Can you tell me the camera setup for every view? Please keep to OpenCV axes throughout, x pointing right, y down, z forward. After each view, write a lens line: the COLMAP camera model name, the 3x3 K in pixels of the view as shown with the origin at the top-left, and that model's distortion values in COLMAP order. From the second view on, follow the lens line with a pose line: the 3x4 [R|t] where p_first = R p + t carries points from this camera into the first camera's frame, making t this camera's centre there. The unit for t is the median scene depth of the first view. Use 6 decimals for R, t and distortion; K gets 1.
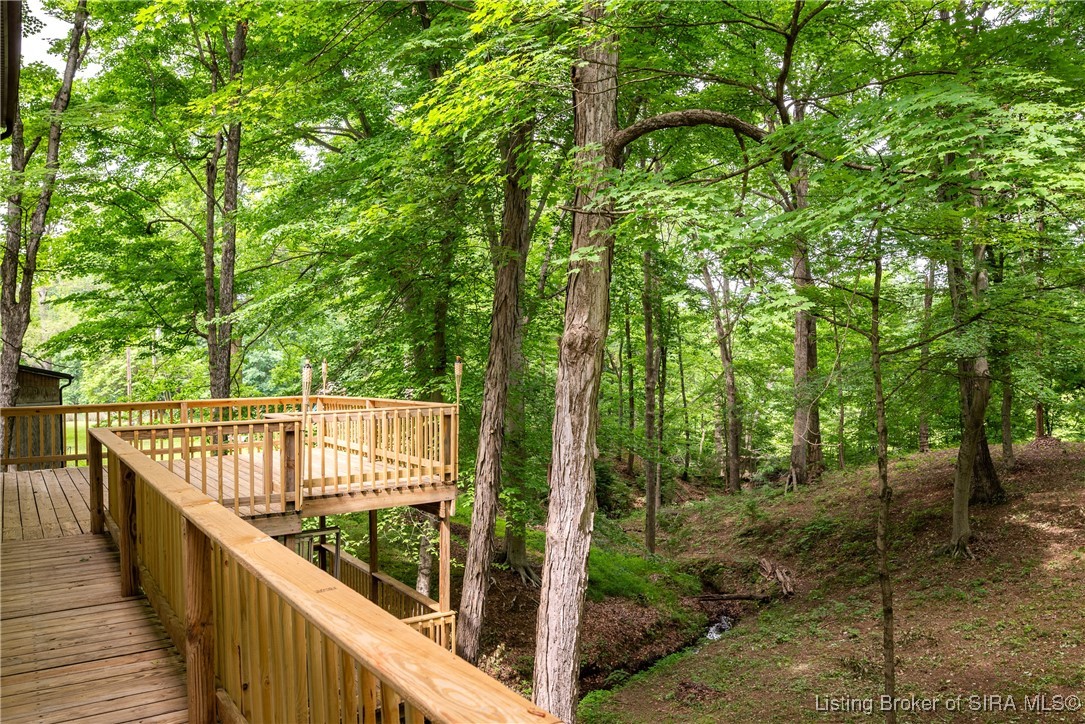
lens RADIAL K [[845.4, 0, 541.1], [0, 845.4, 358.9], [0, 0, 1]] dist [0.010002, 0.000462]
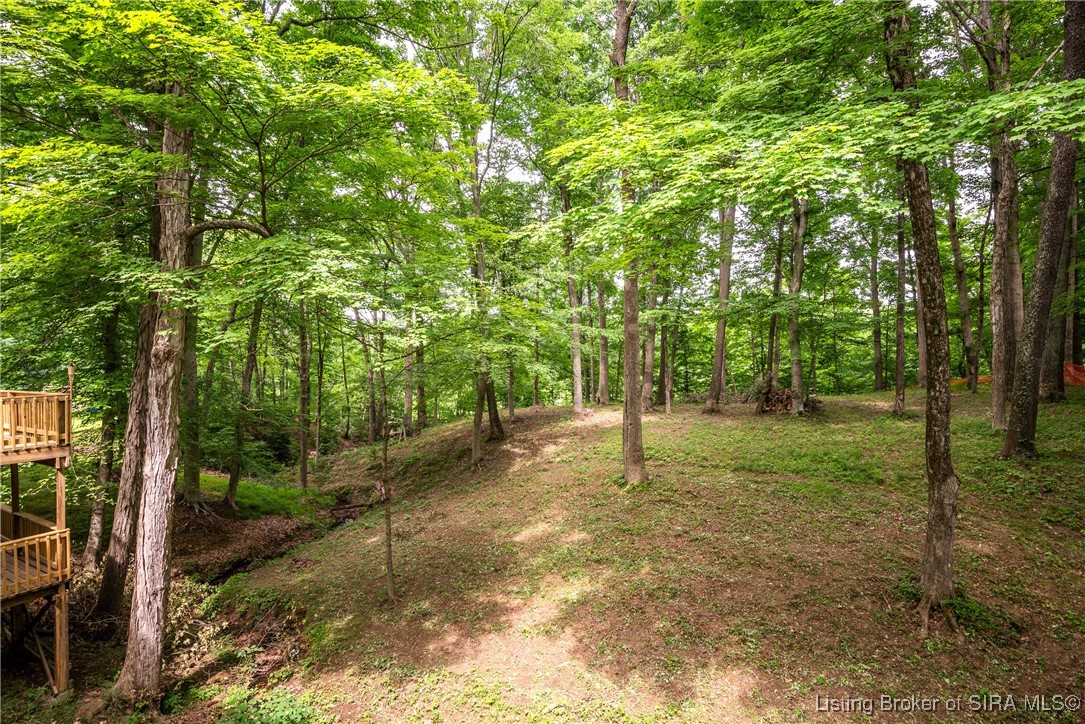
lens RADIAL K [[536.8, 0, 543.9], [0, 536.8, 372.7], [0, 0, 1]] dist [0.001281, 0.000539]
pose [[0.893108, -0.005040, 0.449814, 0.158325], [-0.004846, 0.999771, 0.020823, -0.005699], [-0.449816, -0.020777, 0.892880, -0.172061]]
